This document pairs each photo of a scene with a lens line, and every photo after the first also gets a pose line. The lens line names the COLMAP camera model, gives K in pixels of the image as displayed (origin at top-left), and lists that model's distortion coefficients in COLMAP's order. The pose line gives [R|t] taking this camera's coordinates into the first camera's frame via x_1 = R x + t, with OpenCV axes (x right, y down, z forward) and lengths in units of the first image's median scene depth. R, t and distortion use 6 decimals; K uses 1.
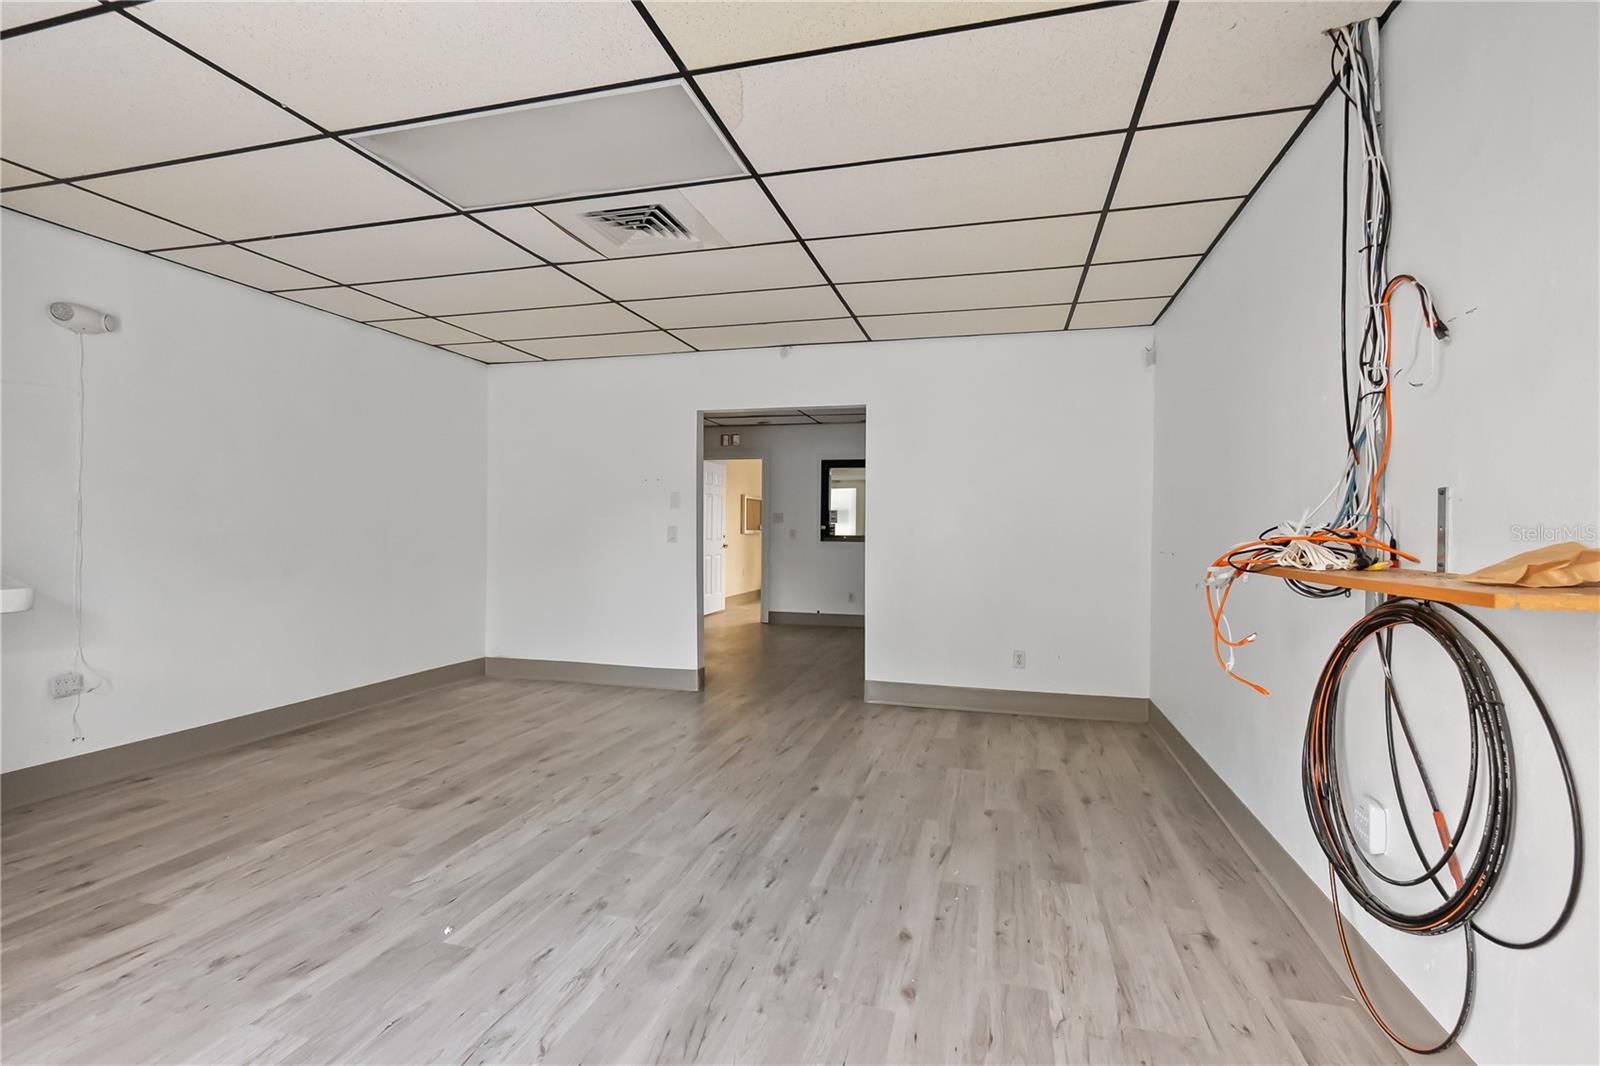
lens RADIAL K [[760.3, 0, 791.5], [0, 760.3, 533.1], [0, 0, 1]] dist [-0.007530, 0.002487]
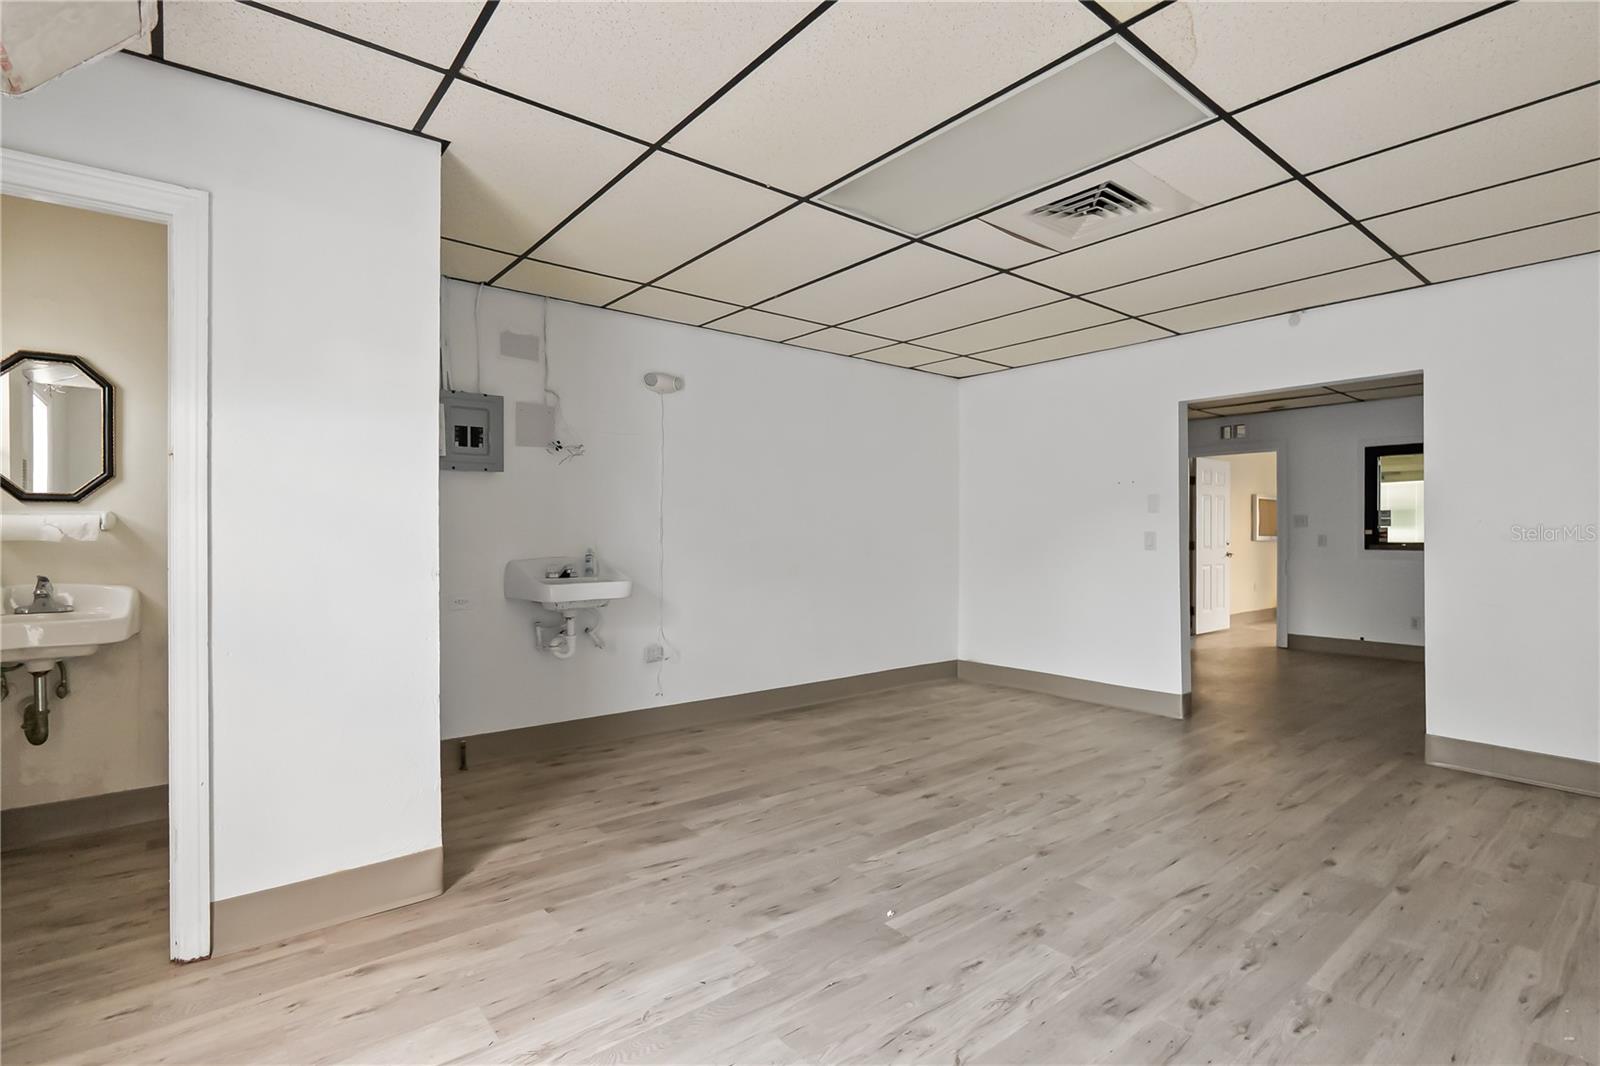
lens RADIAL K [[760.3, 0, 791.5], [0, 760.3, 533.1], [0, 0, 1]] dist [-0.007530, 0.002487]
pose [[0.811201, -0.008921, -0.584700, 0.042226], [0.003152, 0.999936, -0.010884, 0.000270], [0.584759, 0.006986, 0.811177, 0.033259]]
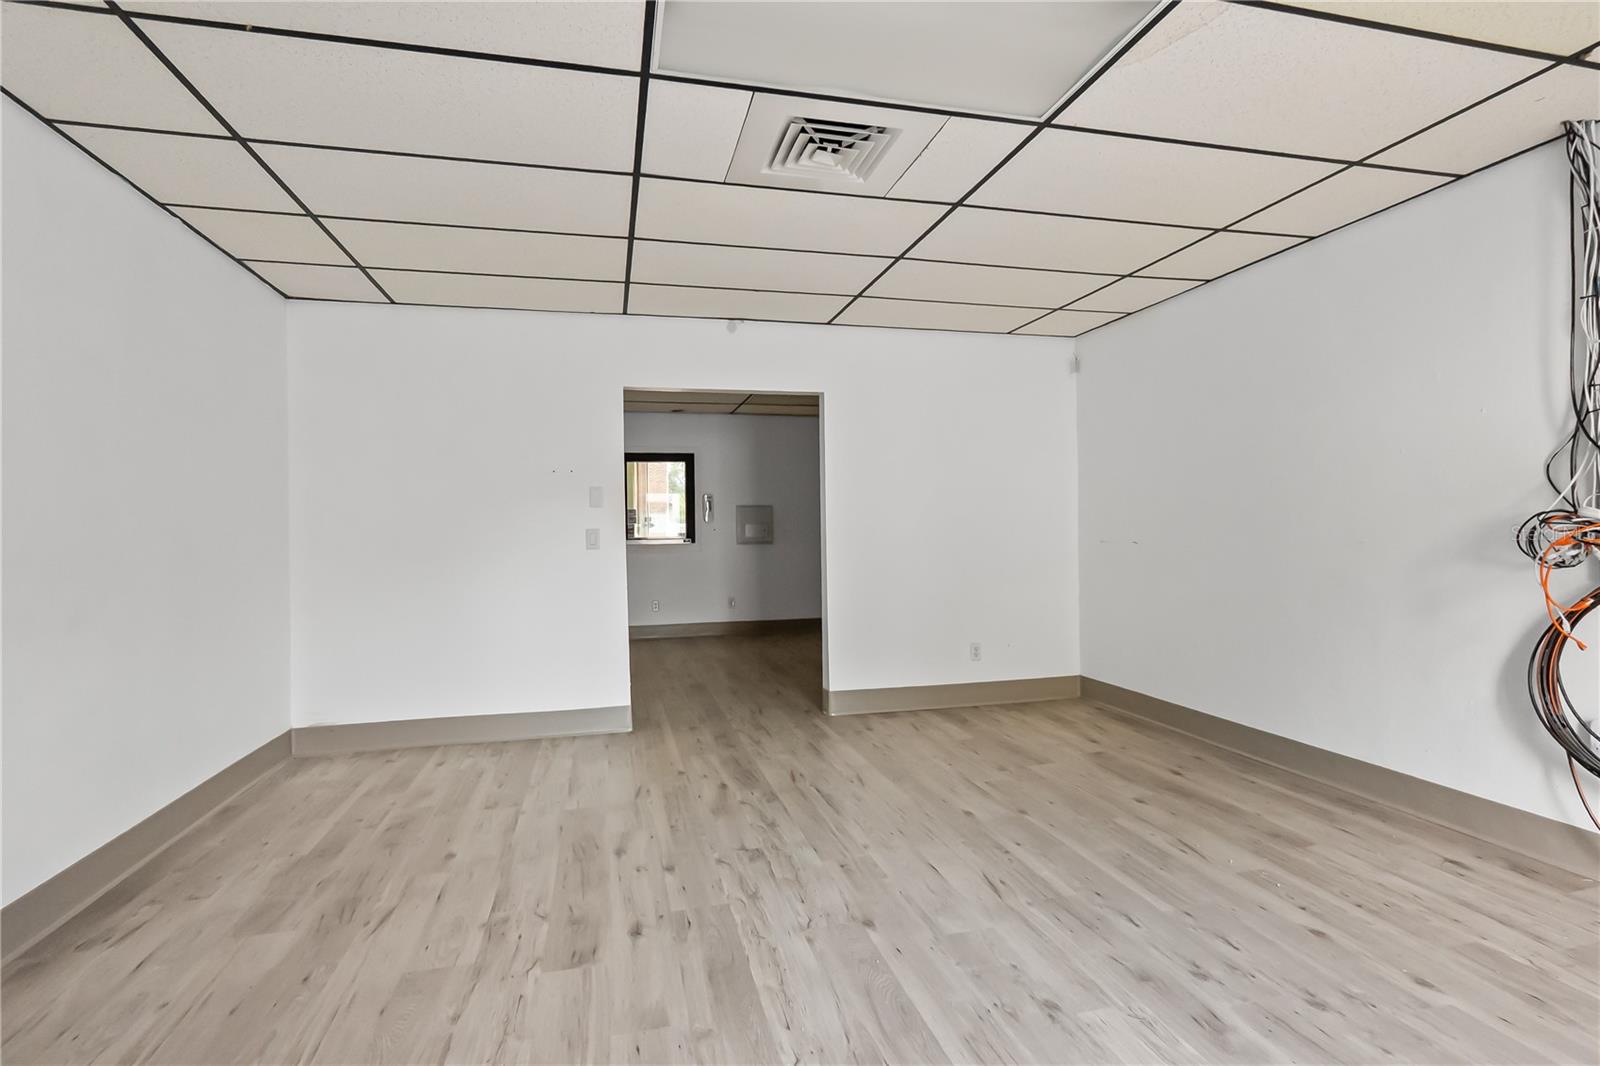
lens RADIAL K [[780.6, 0, 801.8], [0, 780.6, 526.0], [0, 0, 1]] dist [-0.008754, 0.001313]
pose [[0.869217, -0.020960, 0.493987, -0.625100], [0.025661, 0.999667, -0.002736, -0.008016], [-0.493765, 0.015055, 0.869465, 0.302973]]
